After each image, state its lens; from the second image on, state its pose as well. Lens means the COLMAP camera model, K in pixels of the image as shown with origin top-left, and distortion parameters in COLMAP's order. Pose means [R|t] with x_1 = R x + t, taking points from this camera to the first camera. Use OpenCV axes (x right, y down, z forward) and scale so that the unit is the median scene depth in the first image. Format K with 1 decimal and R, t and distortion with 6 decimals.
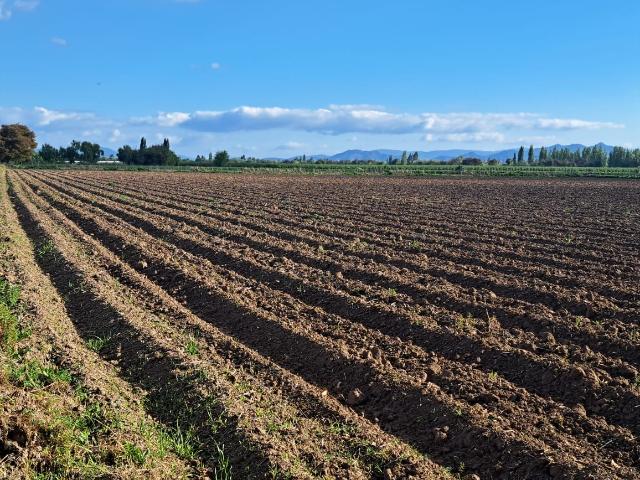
lens RADIAL K [[1090.4, 0, 319.1], [0, 1090.4, 238.3], [0, 0, 1]] dist [0.199745, 0.000000]
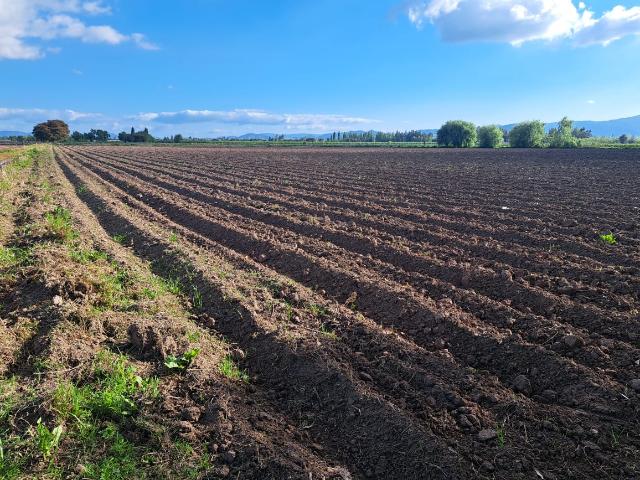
lens RADIAL K [[1090.4, 0, 319.2], [0, 1090.4, 240.1], [0, 0, 1]] dist [0.199745, 0.000000]
pose [[0.952071, -0.036611, 0.303678, -0.451986], [0.029436, 0.999170, 0.028175, 0.056859], [-0.304457, -0.017886, 0.952358, -0.887653]]
